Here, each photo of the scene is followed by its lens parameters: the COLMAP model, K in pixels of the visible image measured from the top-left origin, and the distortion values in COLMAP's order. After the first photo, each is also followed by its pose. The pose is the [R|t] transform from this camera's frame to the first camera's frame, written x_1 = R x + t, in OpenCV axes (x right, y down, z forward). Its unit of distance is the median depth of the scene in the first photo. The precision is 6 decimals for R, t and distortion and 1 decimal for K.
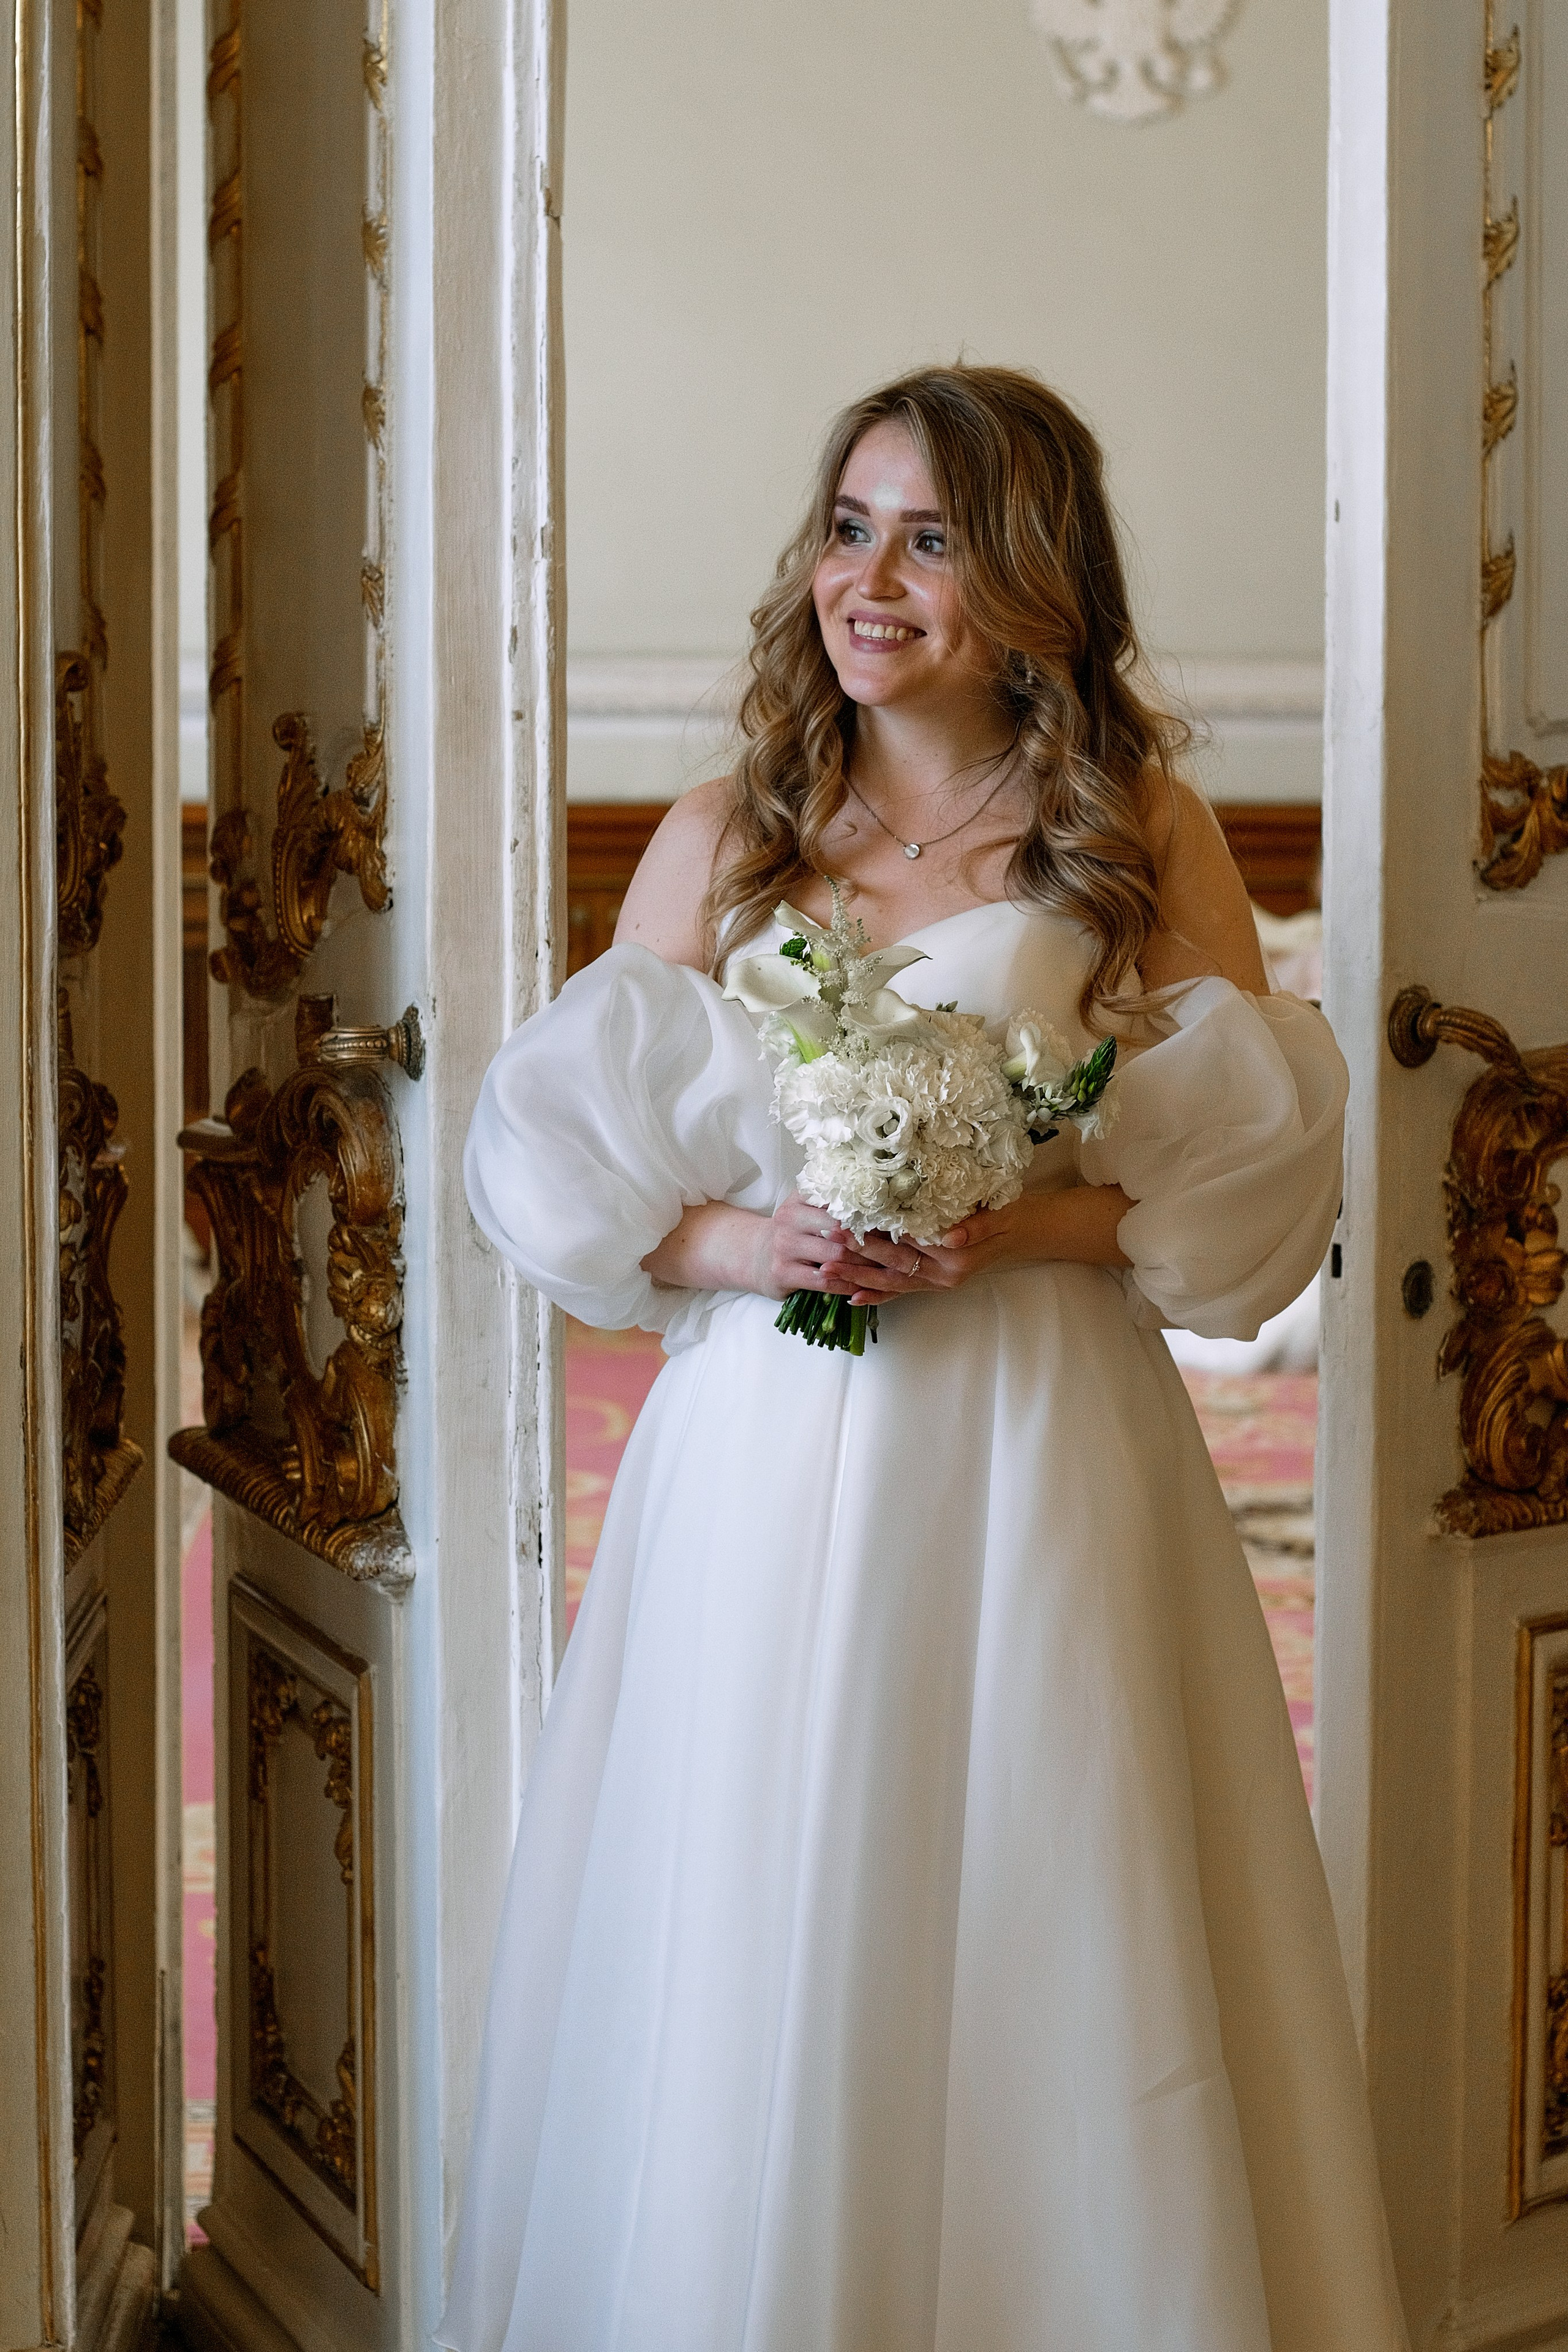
lens RADIAL K [[5587.1, 0, 784.1], [0, 5587.1, 1166.0], [0, 0, 1]] dist [-0.098318, 0.000000]
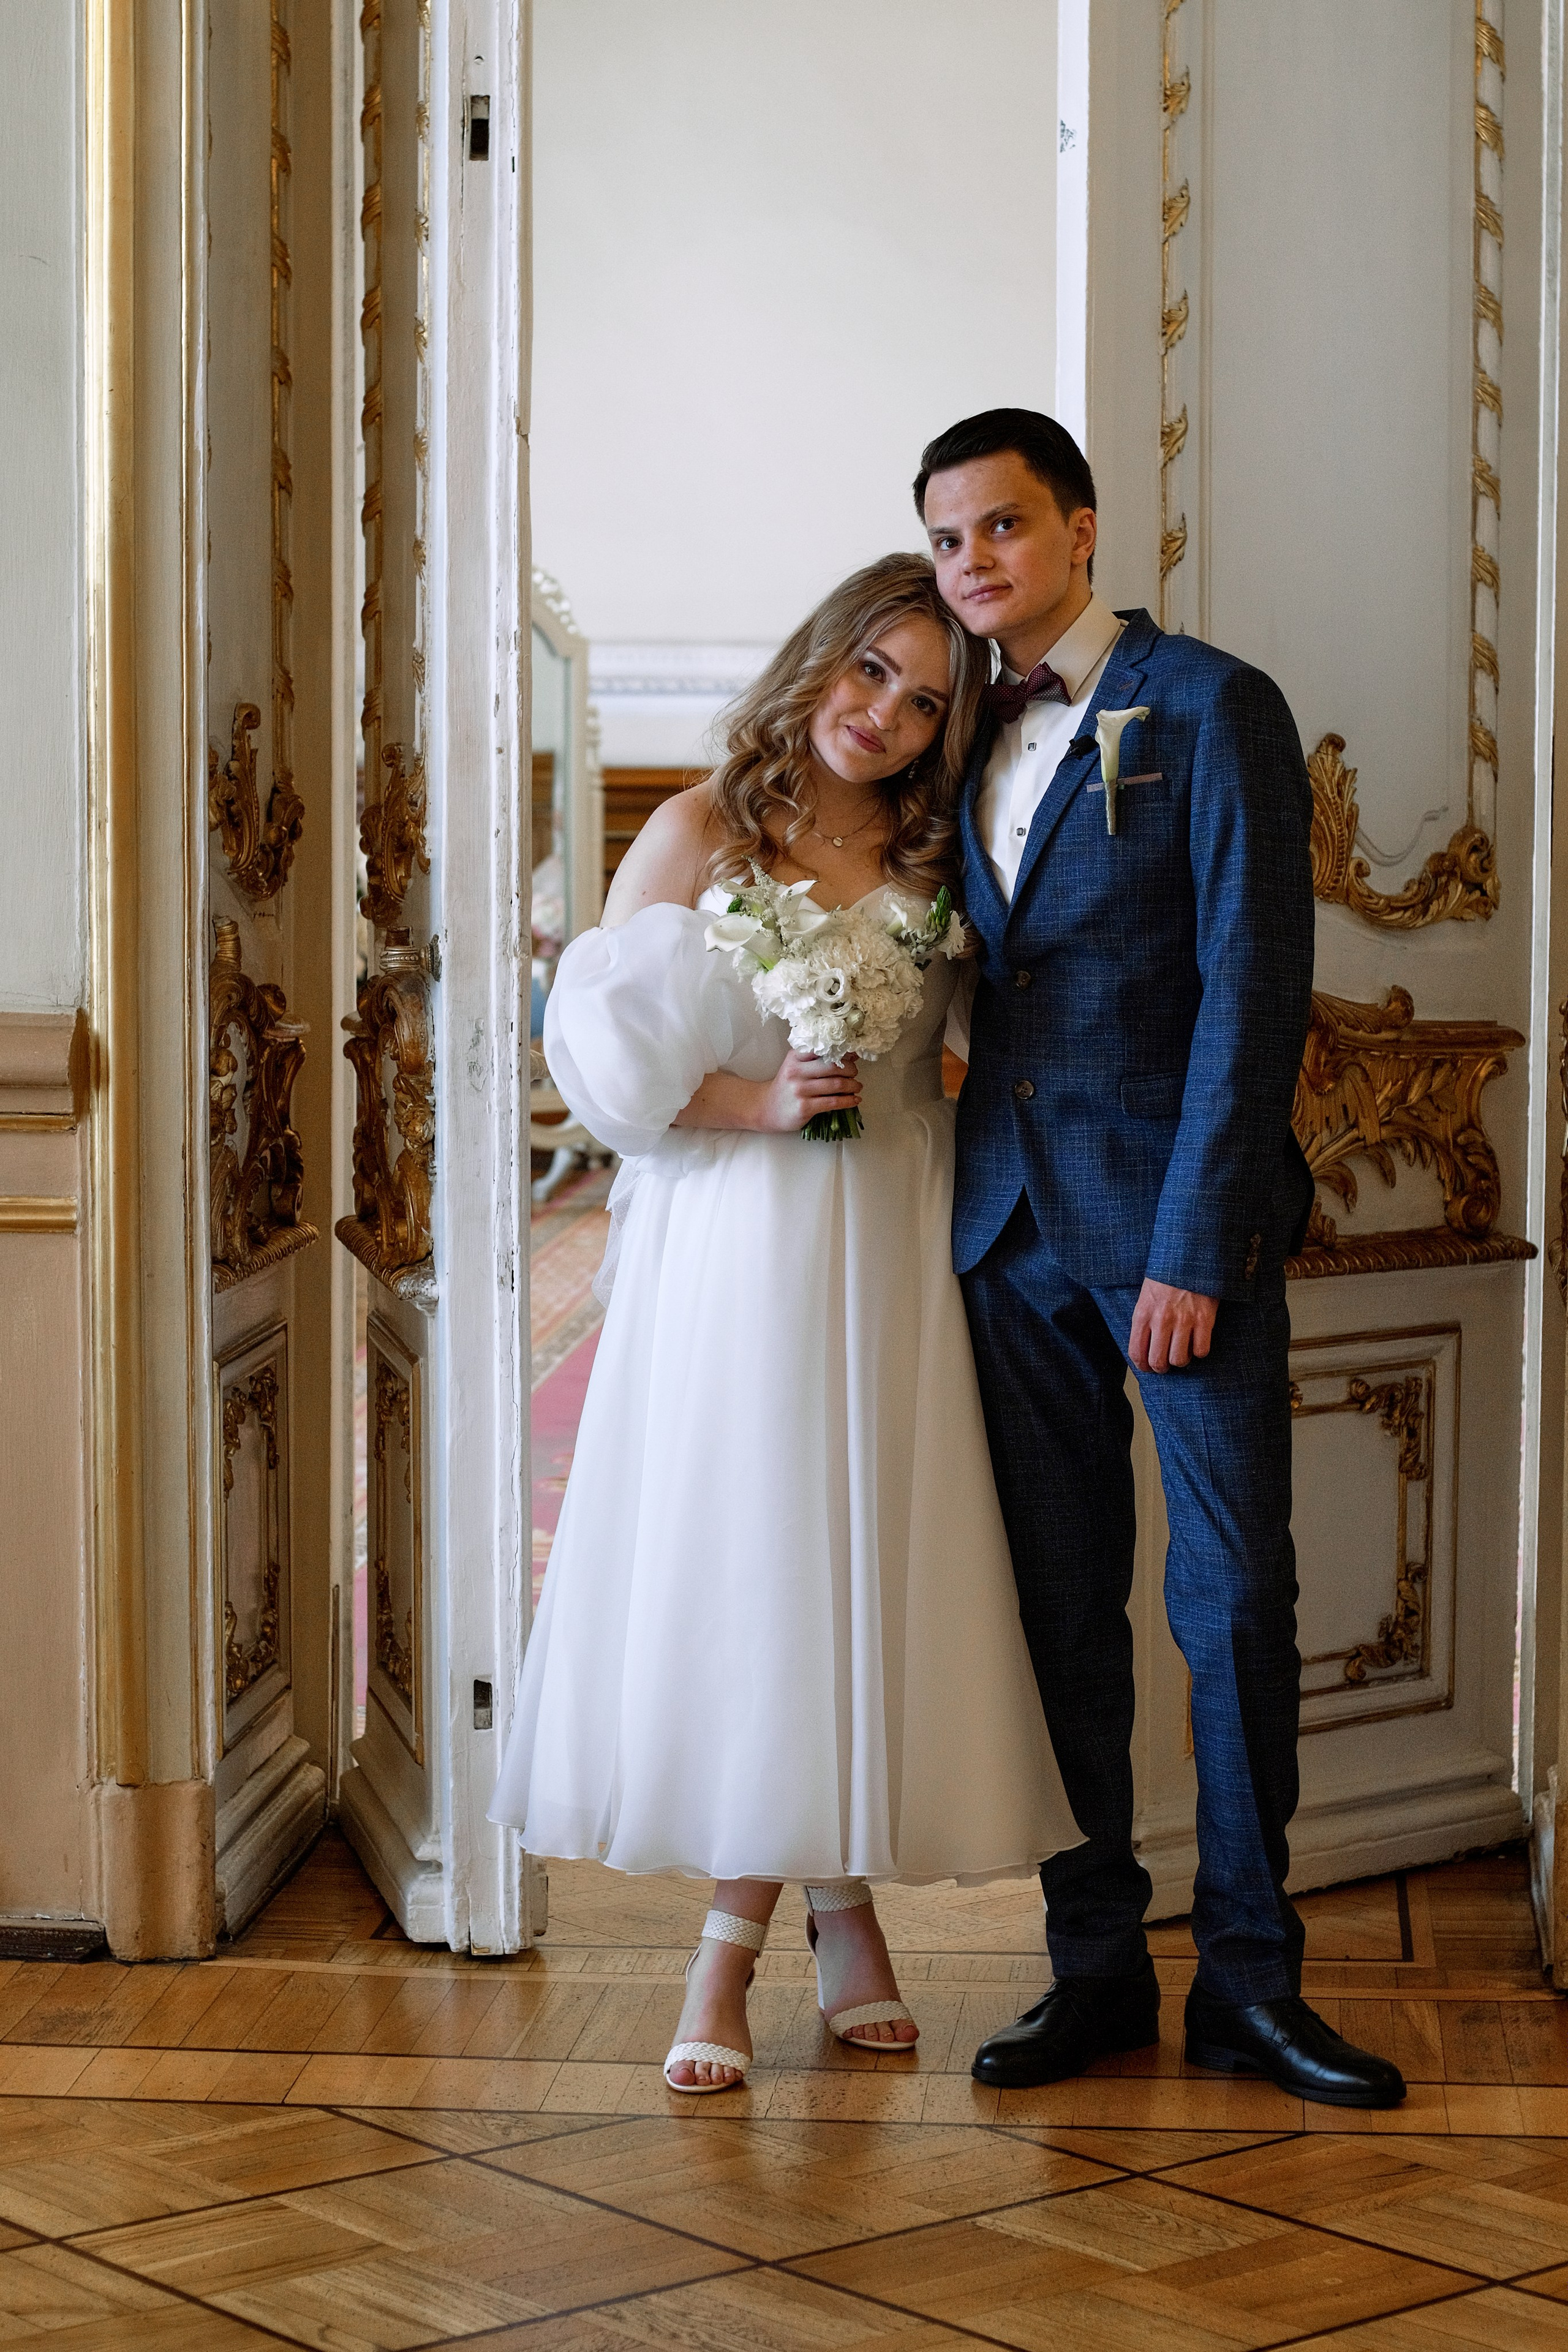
lens RADIAL K [[5587.1, 0, 784.0], [0, 5587.1, 1181.7], [0, 0, 1]] dist [-0.098318, 0.000000]
pose [[0.992435, 0.013605, -0.122018, 0.219786], [-0.012055, 0.999837, 0.013431, 0.018370], [0.122181, -0.011859, 0.992437, -0.541417]]
